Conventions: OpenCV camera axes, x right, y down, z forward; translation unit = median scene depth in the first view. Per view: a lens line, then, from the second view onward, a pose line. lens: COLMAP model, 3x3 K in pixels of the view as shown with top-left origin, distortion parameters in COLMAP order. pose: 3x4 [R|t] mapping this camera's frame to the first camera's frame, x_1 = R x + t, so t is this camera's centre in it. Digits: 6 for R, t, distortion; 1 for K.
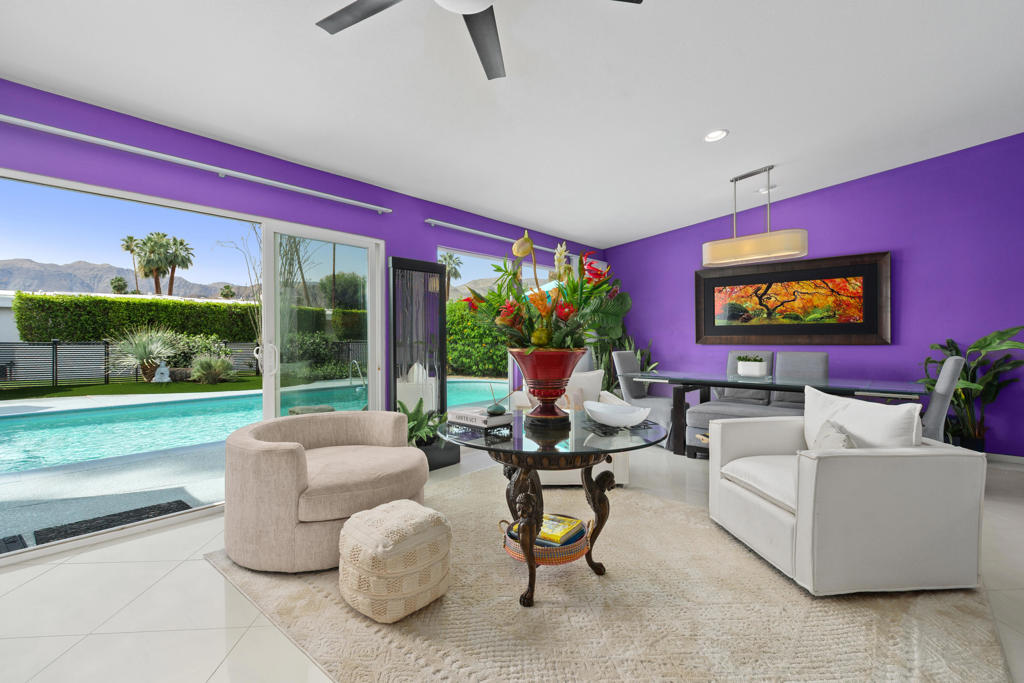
lens RADIAL K [[469.2, 0, 511.7], [0, 469.2, 341.8], [0, 0, 1]] dist [0.008060, -0.001334]
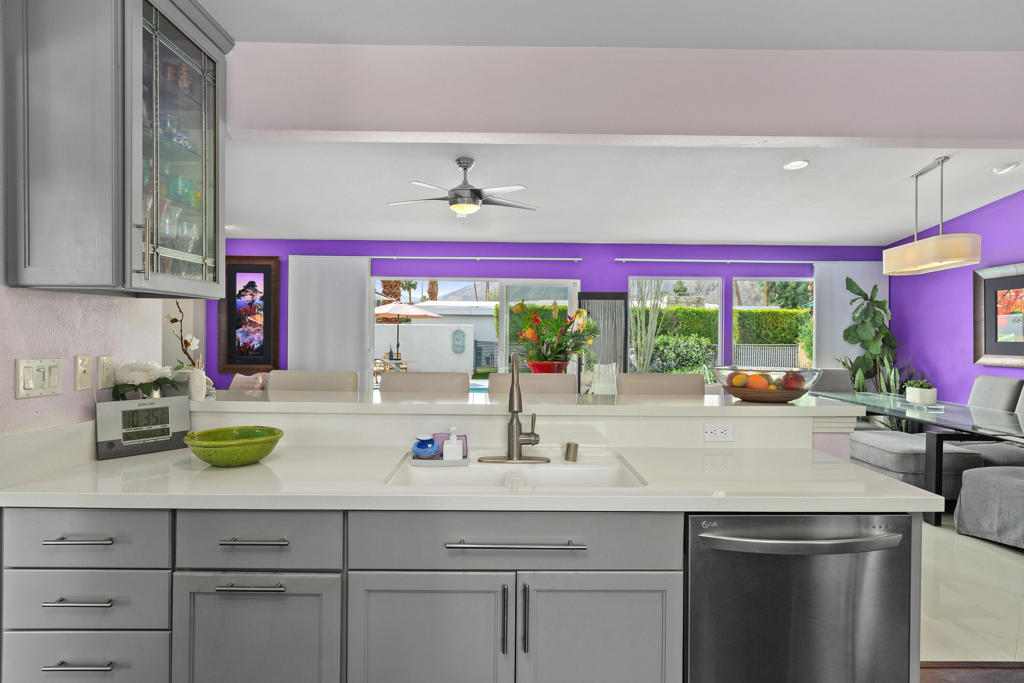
lens RADIAL K [[550.4, 0, 504.5], [0, 550.4, 338.5], [0, 0, 1]] dist [0.010887, -0.002686]
pose [[0.649075, 0.014606, -0.760585, 0.673552], [-0.018004, 0.999831, 0.003836, -0.032377], [0.760512, 0.011204, 0.649228, -0.199317]]
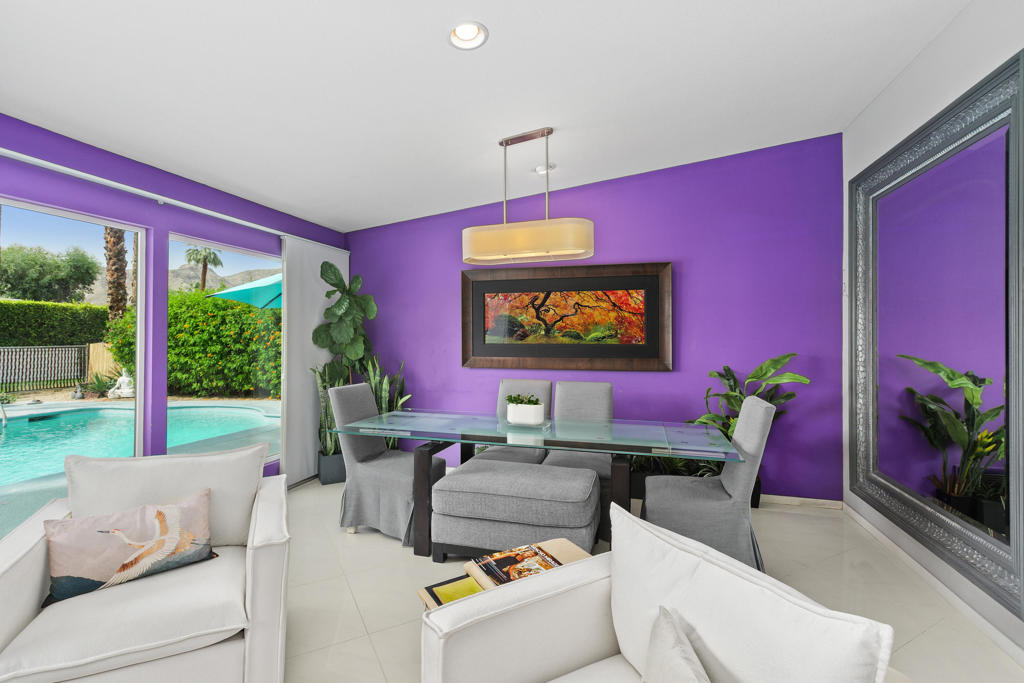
lens RADIAL K [[469.2, 0, 519.6], [0, 469.2, 333.8], [0, 0, 1]] dist [0.008060, -0.001334]
pose [[0.903356, 0.011235, 0.428744, 0.174597], [-0.003902, 0.999831, -0.017978, -0.041447], [-0.428873, 0.014567, 0.903247, 0.321033]]
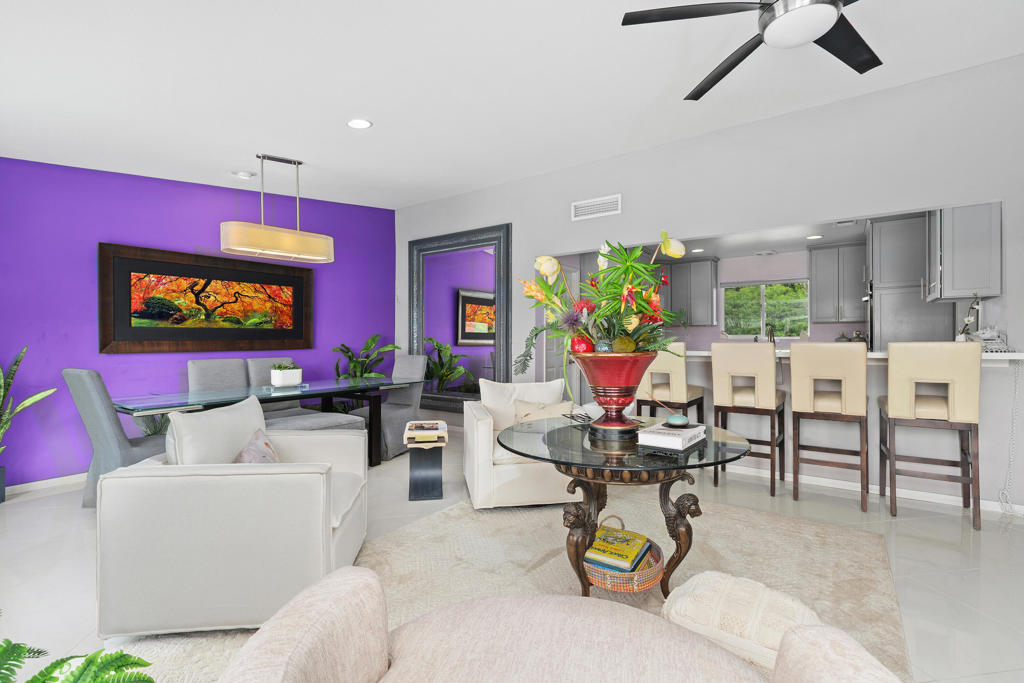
lens RADIAL K [[469.2, 0, 508.3], [0, 469.2, 339.1], [0, 0, 1]] dist [0.008060, -0.001334]
pose [[-0.095731, 0.001730, 0.995406, -0.366127], [0.012160, 0.999926, -0.000568, -0.009962], [-0.995333, 0.012050, -0.095745, 0.573570]]
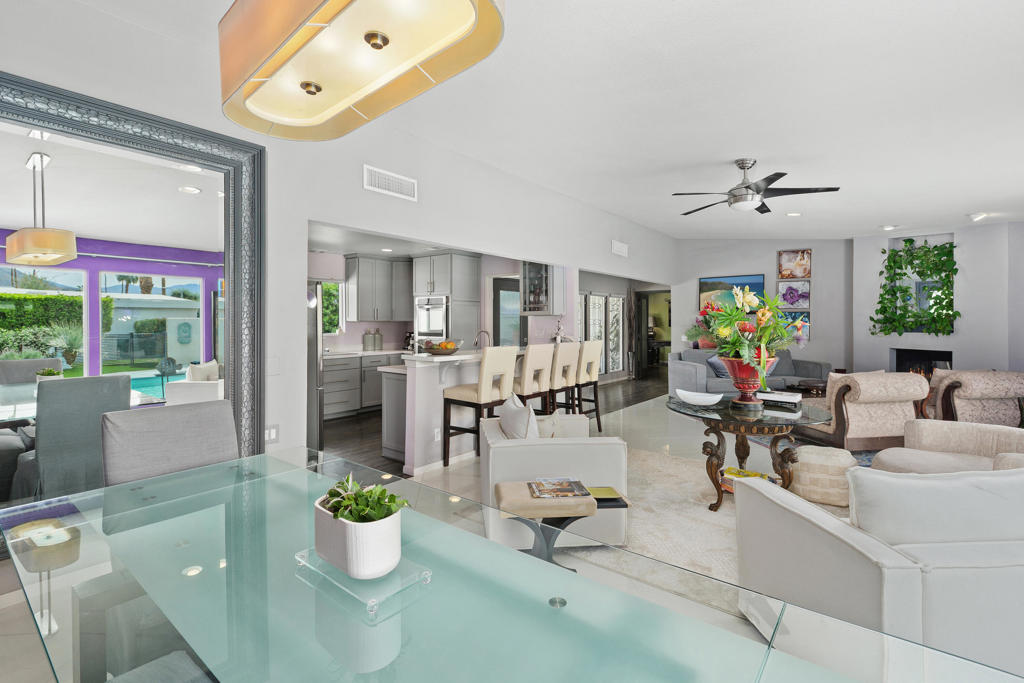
lens RADIAL K [[469.2, 0, 523.6], [0, 469.2, 319.4], [0, 0, 1]] dist [0.008060, -0.001334]
pose [[-0.998571, 0.006678, -0.053018, 0.377286], [0.006772, 0.999976, -0.001606, -0.048175], [0.053006, -0.001963, -0.998592, 1.076194]]
